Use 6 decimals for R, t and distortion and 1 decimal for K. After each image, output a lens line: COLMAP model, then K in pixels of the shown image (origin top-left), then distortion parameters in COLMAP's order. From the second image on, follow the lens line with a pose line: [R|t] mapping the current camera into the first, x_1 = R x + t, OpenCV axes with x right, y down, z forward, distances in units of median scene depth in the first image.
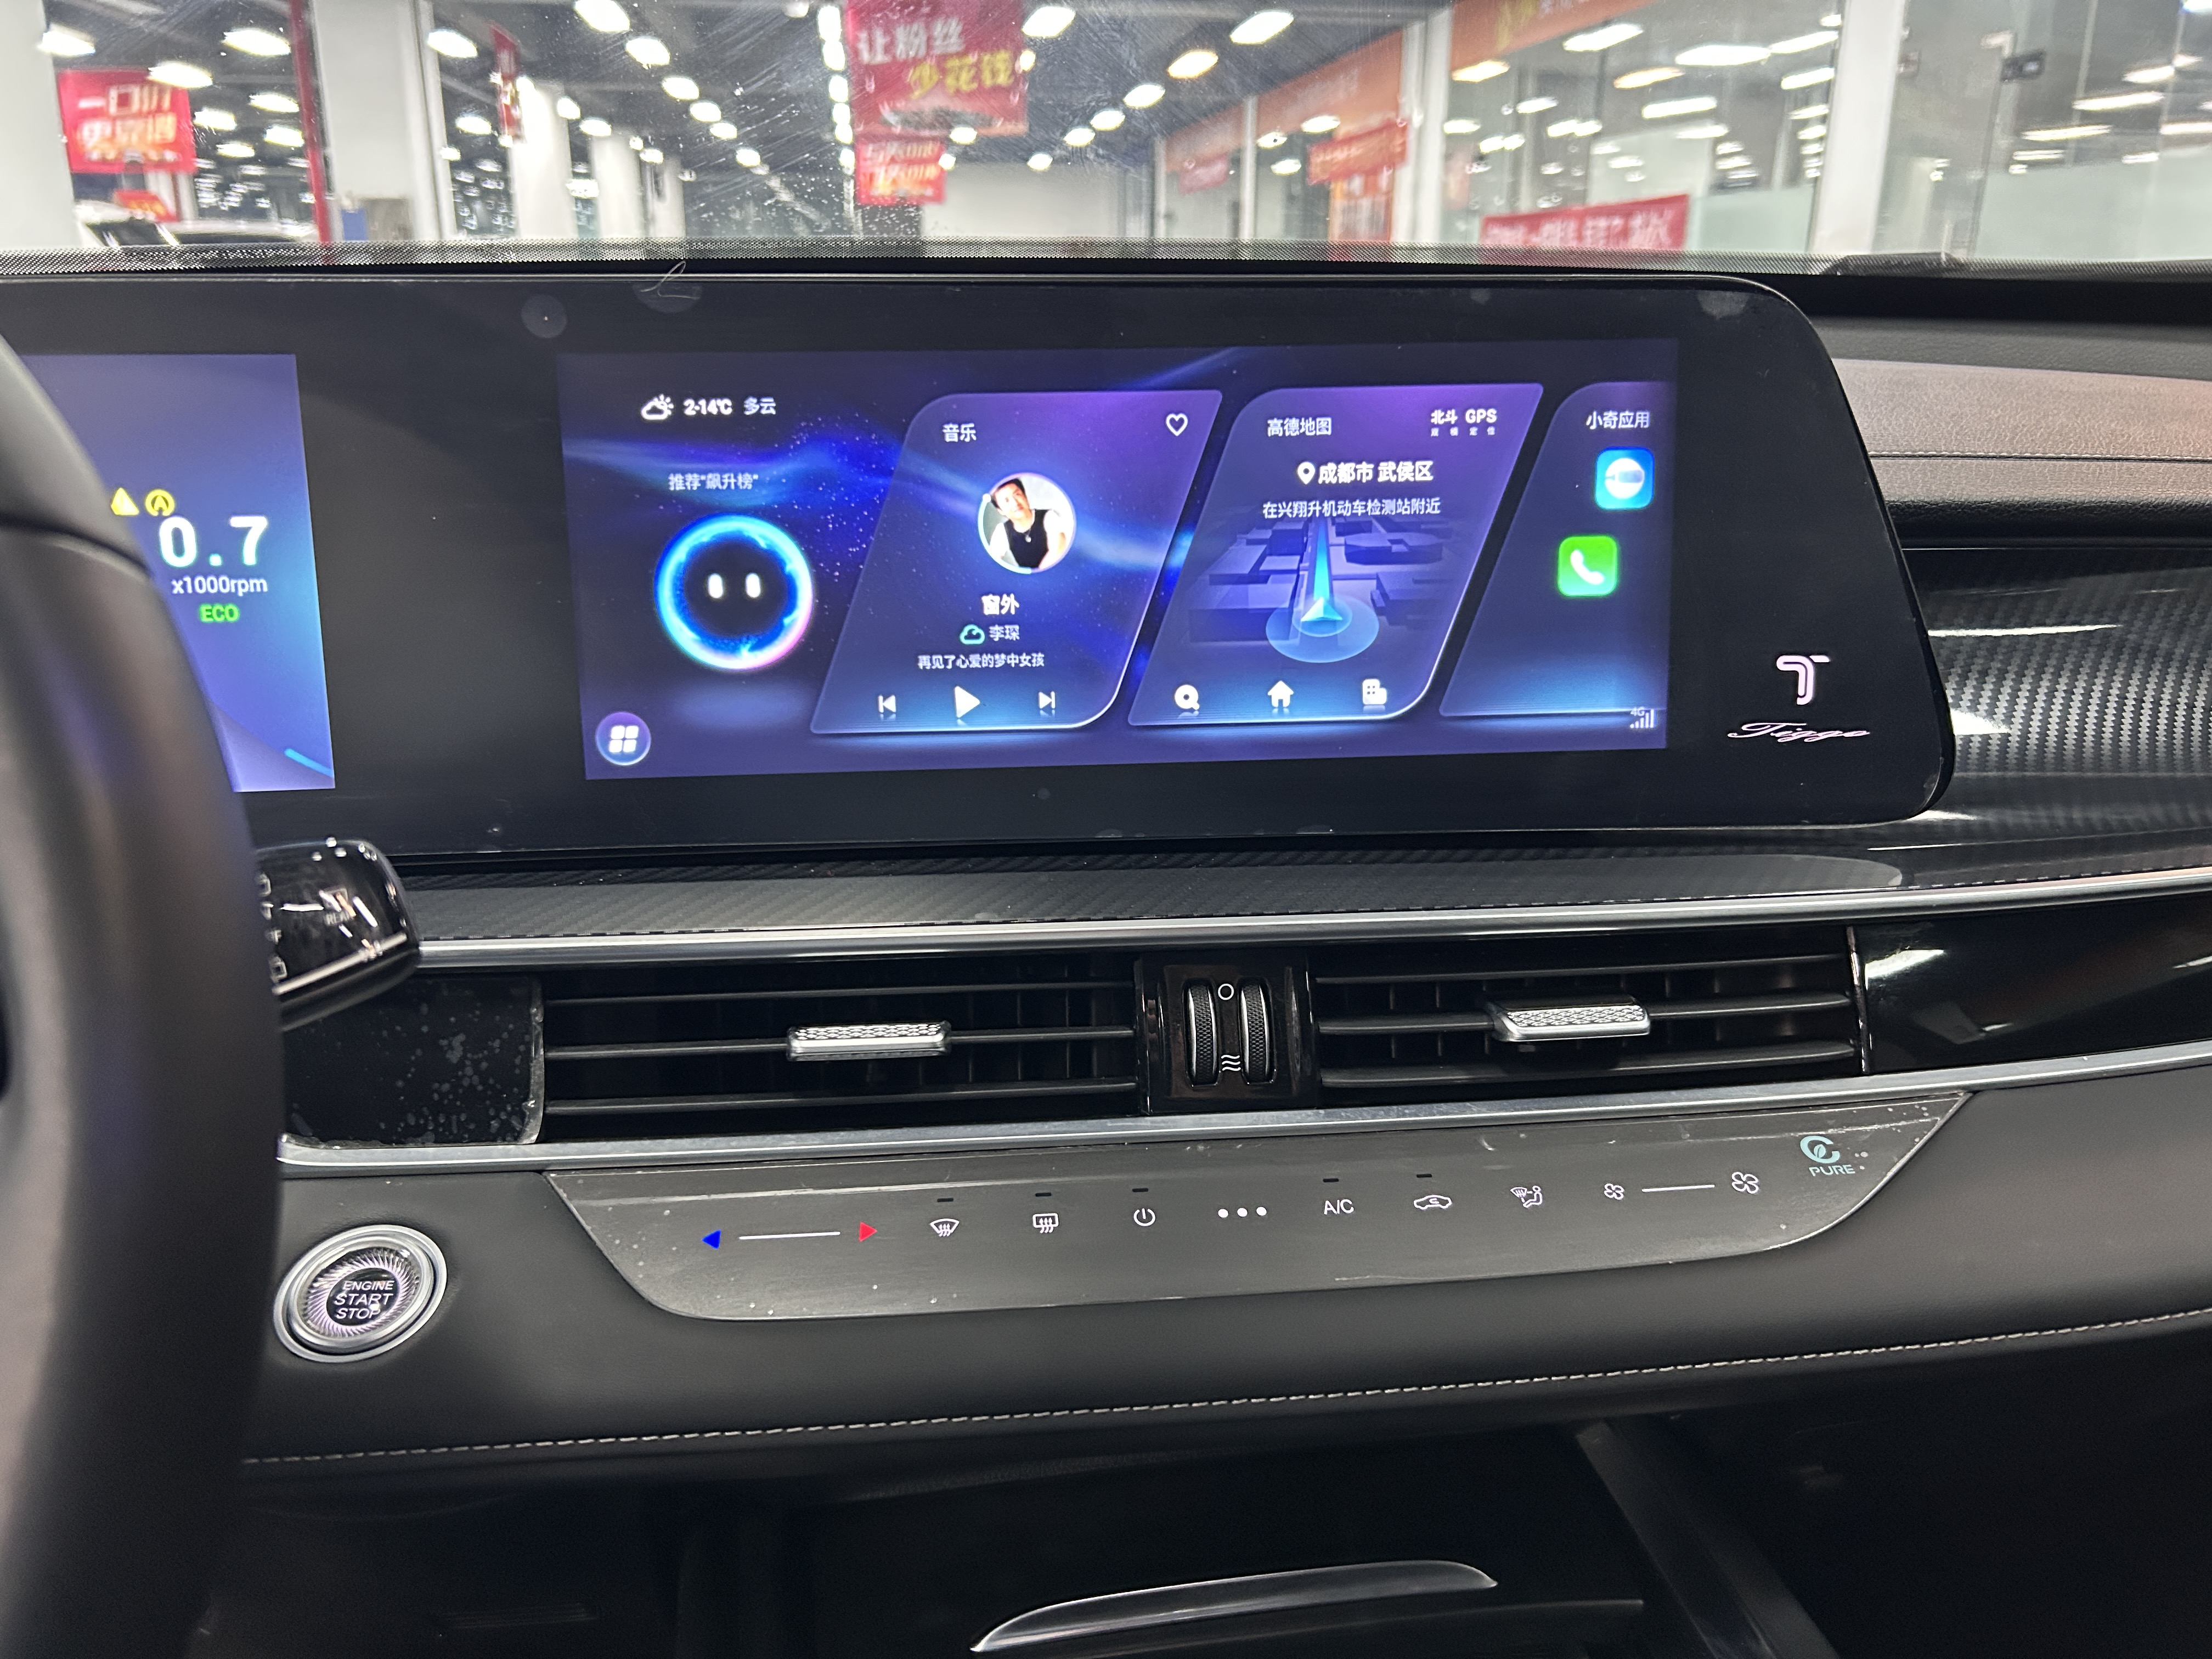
lens RADIAL K [[1669.1, 0, 1094.6], [0, 1669.1, 829.1], [0, 0, 1]] dist [0.051294, -0.060928]
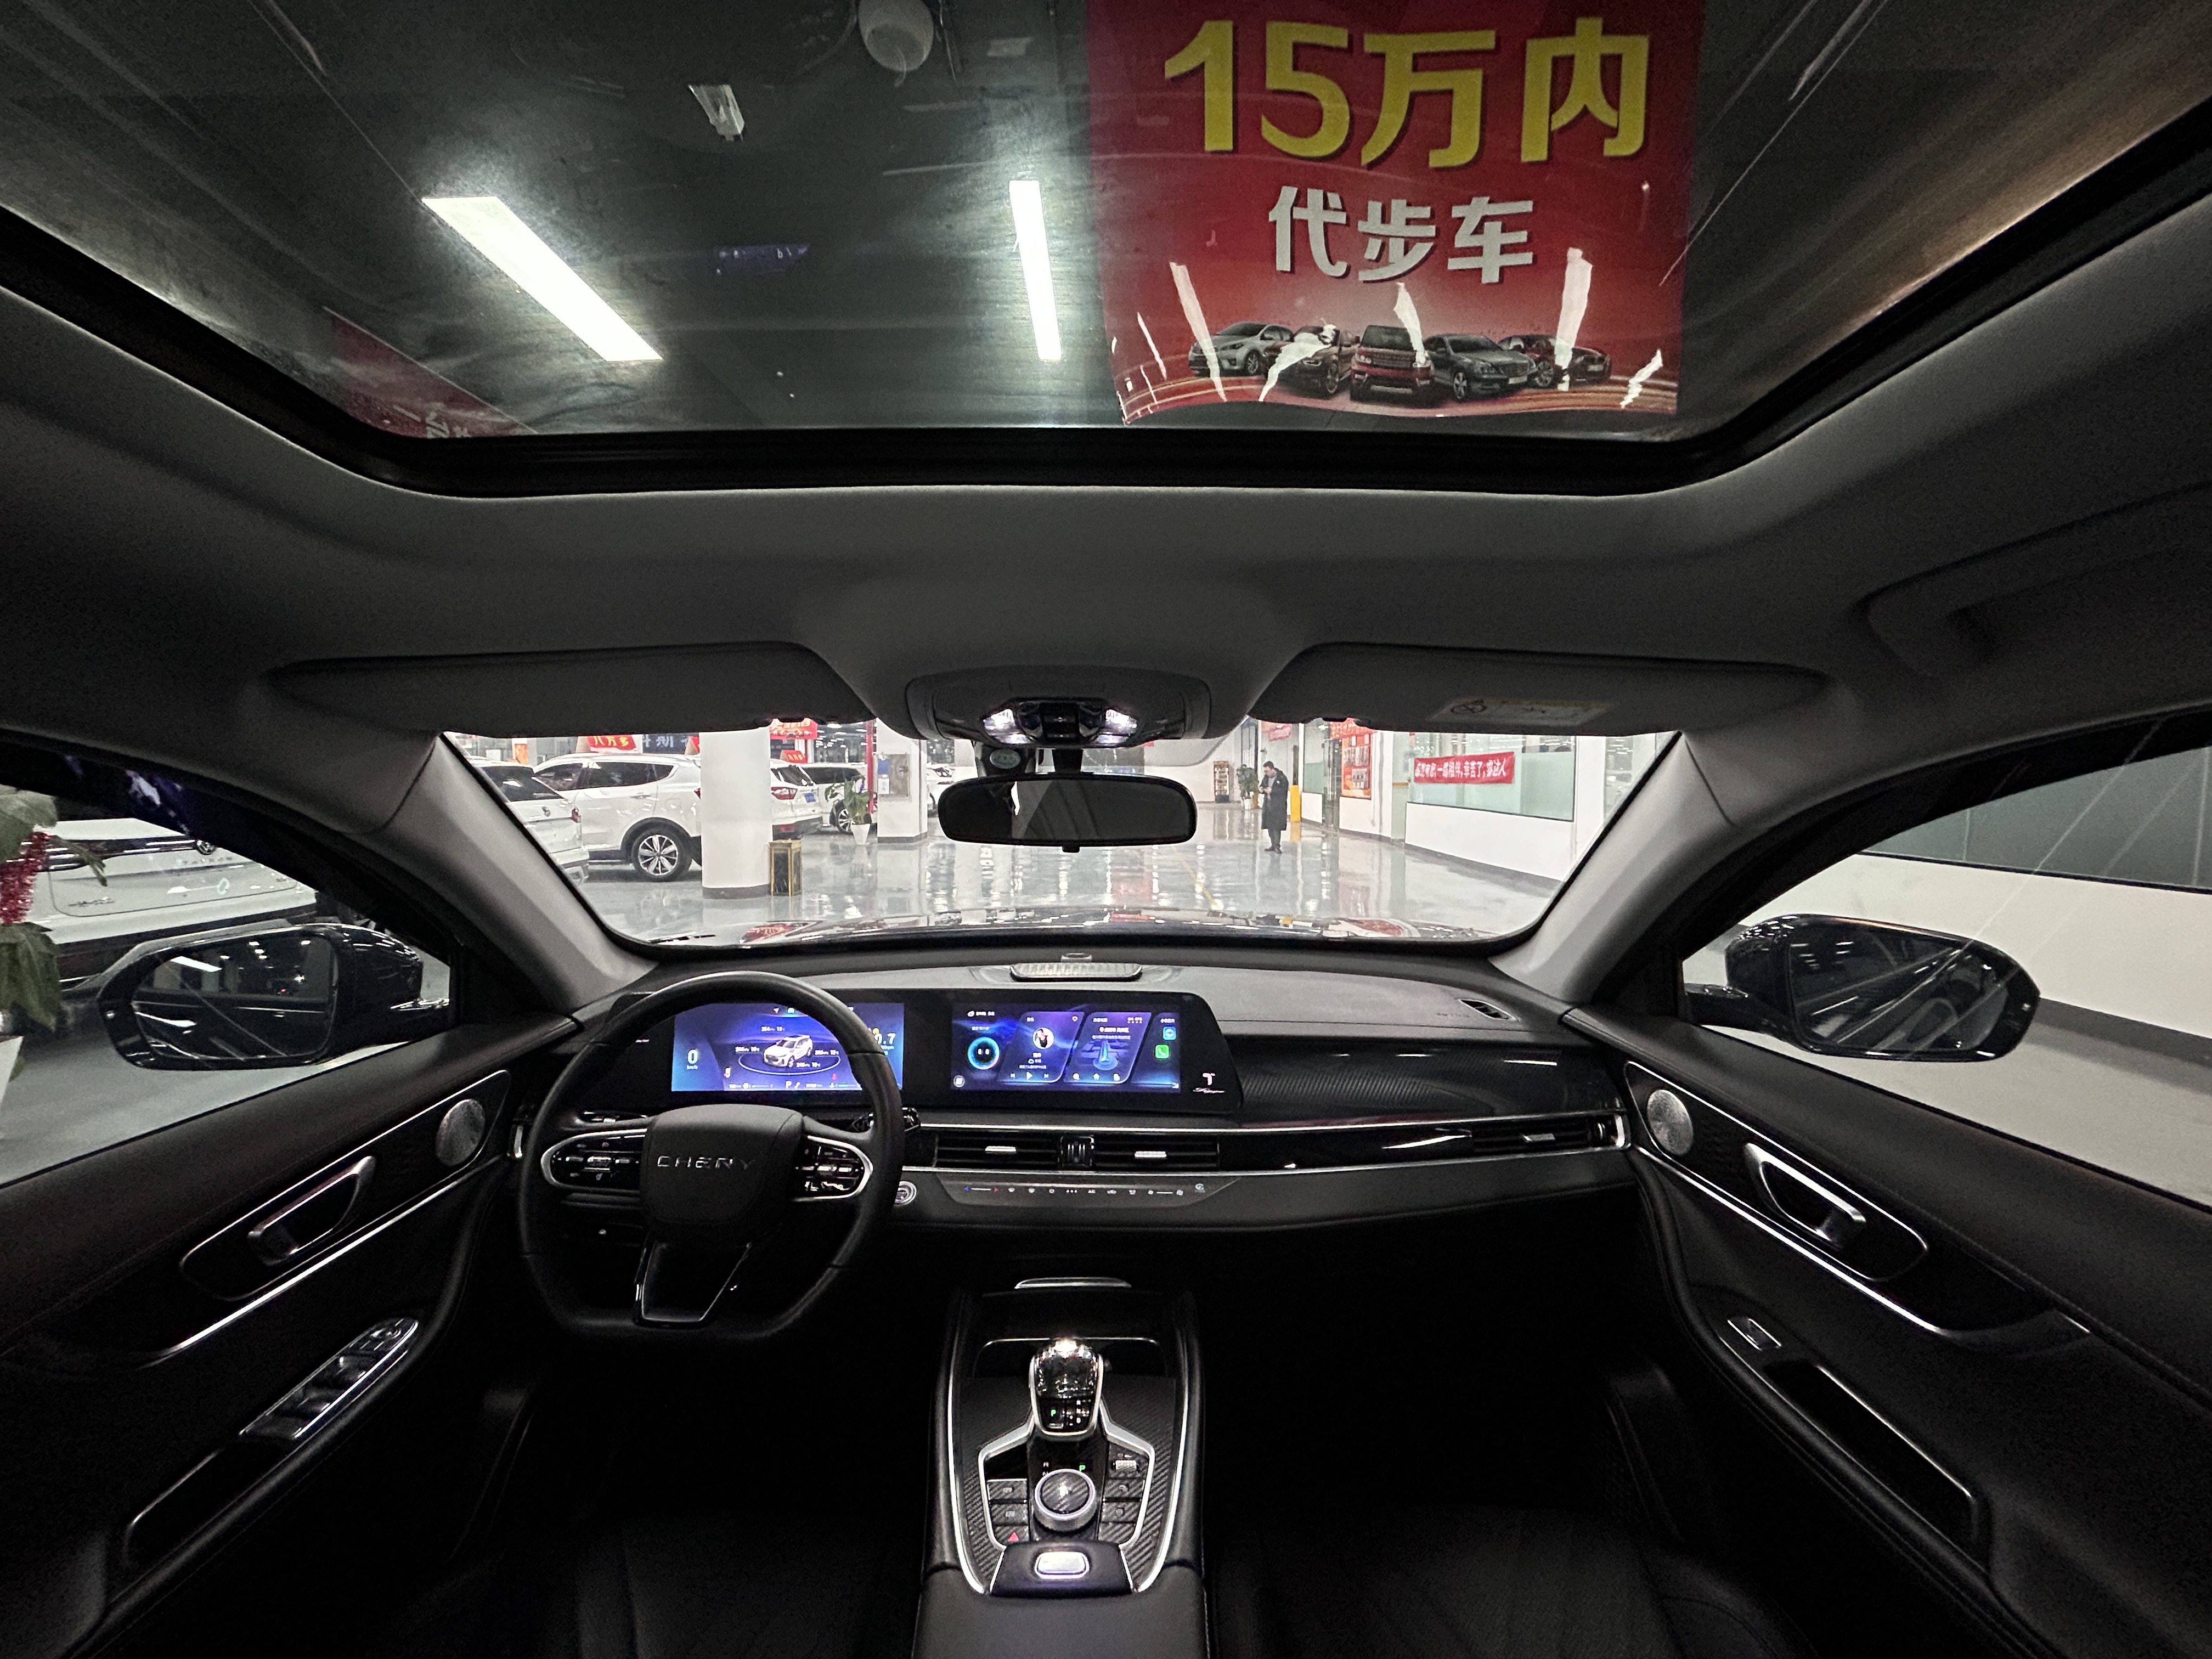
lens RADIAL K [[884.1, 0, 1103.3], [0, 884.1, 825.1], [0, 0, 1]] dist [-0.003544, -0.000373]
pose [[0.989483, 0.003931, -0.144596, 0.486563], [-0.040633, 0.966934, -0.251771, -0.141125], [0.138825, 0.254998, 0.956924, -1.537829]]
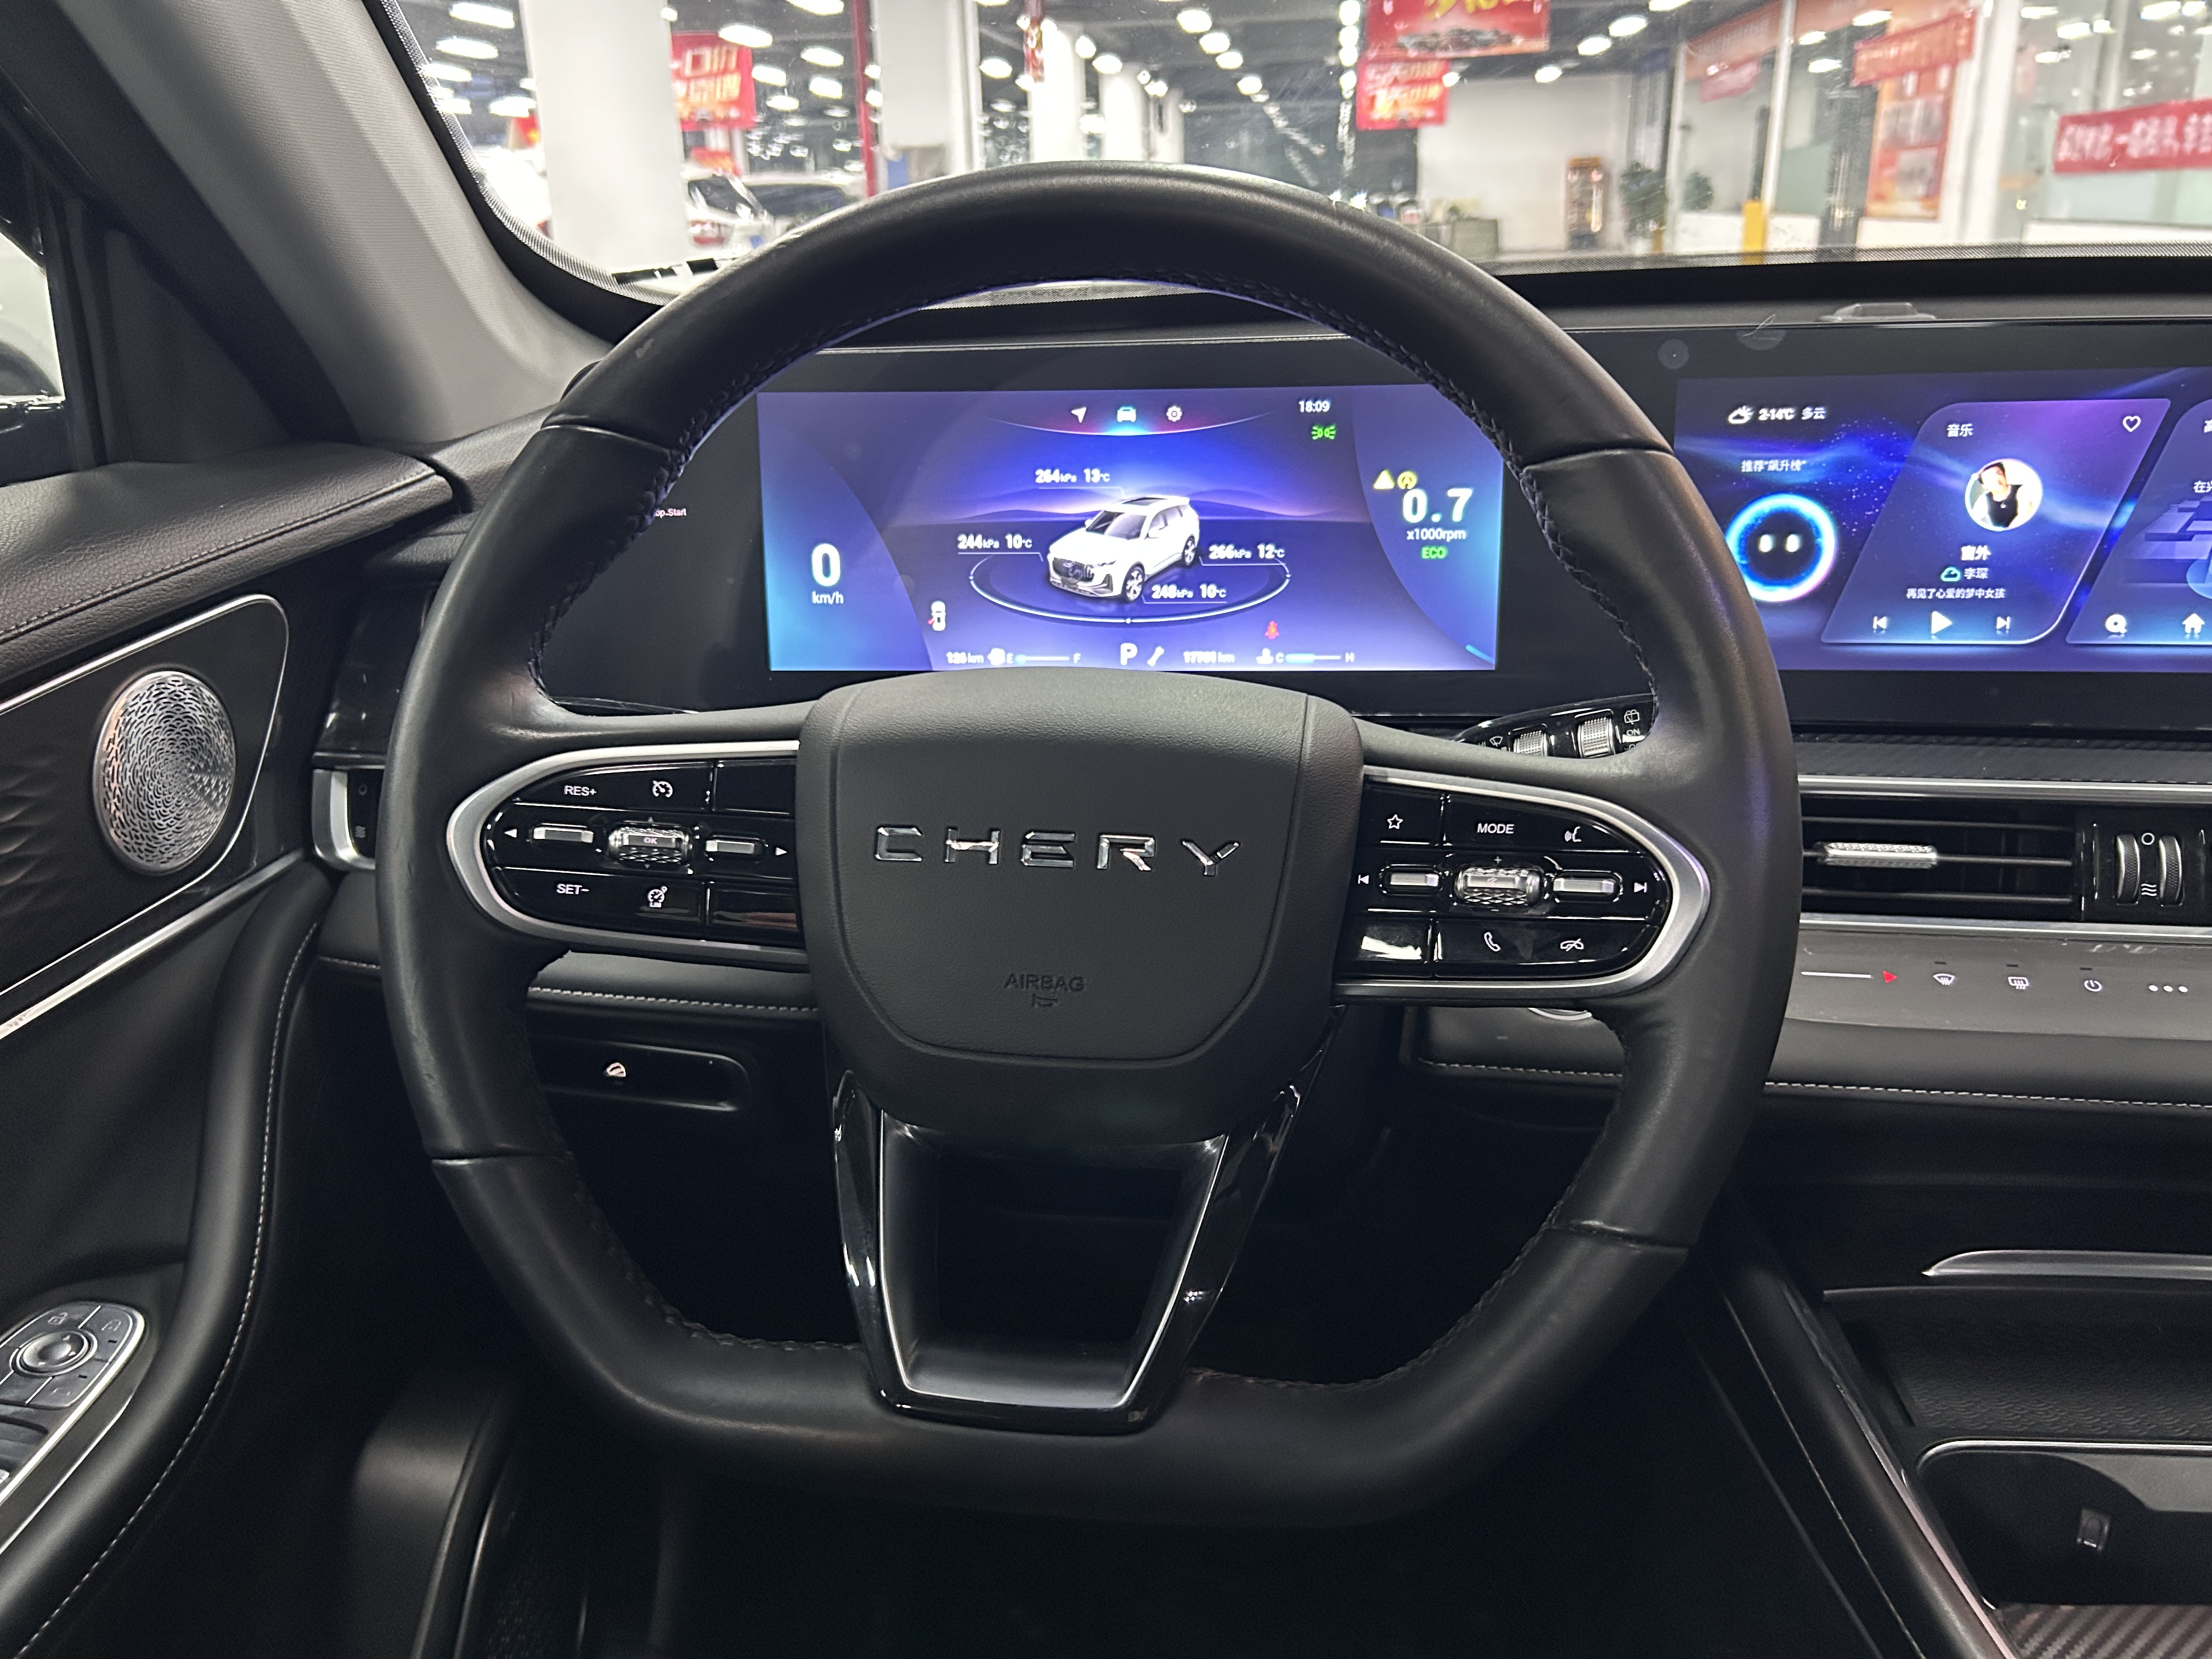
lens RADIAL K [[1669.1, 0, 1130.4], [0, 1669.1, 839.4], [0, 0, 1]] dist [0.051294, -0.060928]
pose [[0.968588, 0.060134, -0.241291, -0.381656], [-0.049043, 0.997457, 0.051716, 0.064219], [0.243787, -0.038258, 0.969074, -0.533118]]
